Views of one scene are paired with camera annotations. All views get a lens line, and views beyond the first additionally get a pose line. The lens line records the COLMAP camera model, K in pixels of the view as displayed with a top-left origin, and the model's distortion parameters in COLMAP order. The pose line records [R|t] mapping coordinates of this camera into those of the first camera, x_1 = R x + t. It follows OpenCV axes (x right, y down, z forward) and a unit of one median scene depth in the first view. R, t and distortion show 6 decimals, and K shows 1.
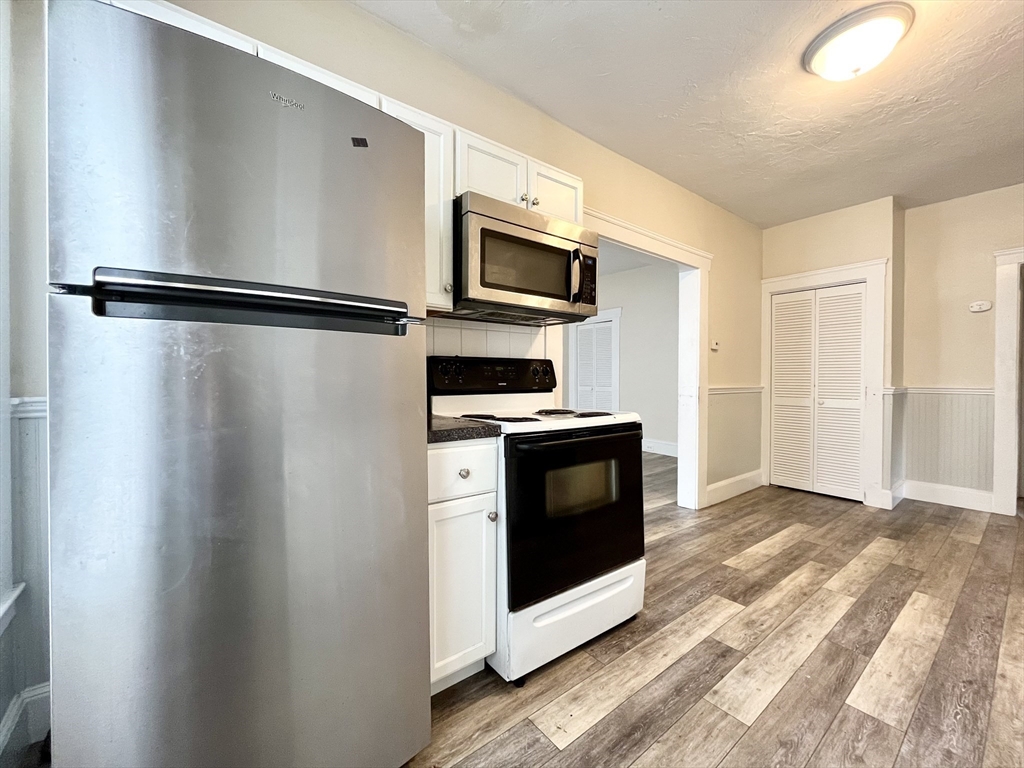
lens RADIAL K [[417.0, 0, 510.4], [0, 417.0, 381.2], [0, 0, 1]] dist [-0.001090, -0.000053]
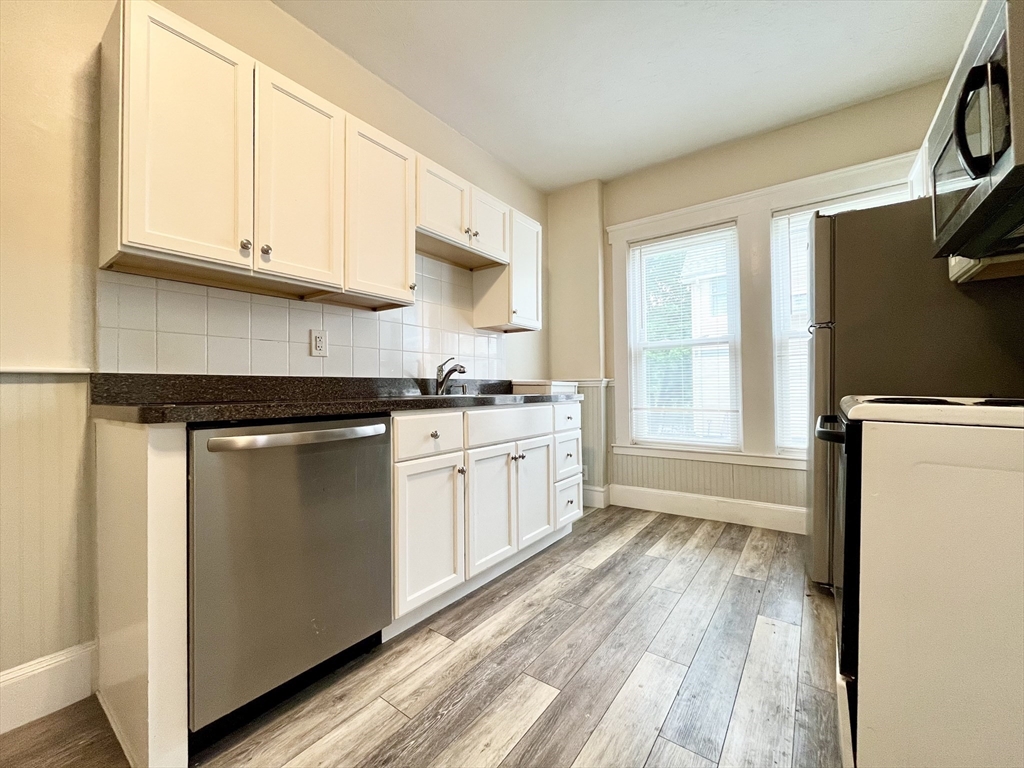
lens RADIAL K [[417.0, 0, 510.4], [0, 417.0, 381.2], [0, 0, 1]] dist [-0.001090, -0.000053]
pose [[-0.964021, 0.005863, -0.265763, 0.691295], [0.007740, 0.999952, -0.006016, 0.038642], [0.265715, -0.007856, -0.964020, 1.126894]]
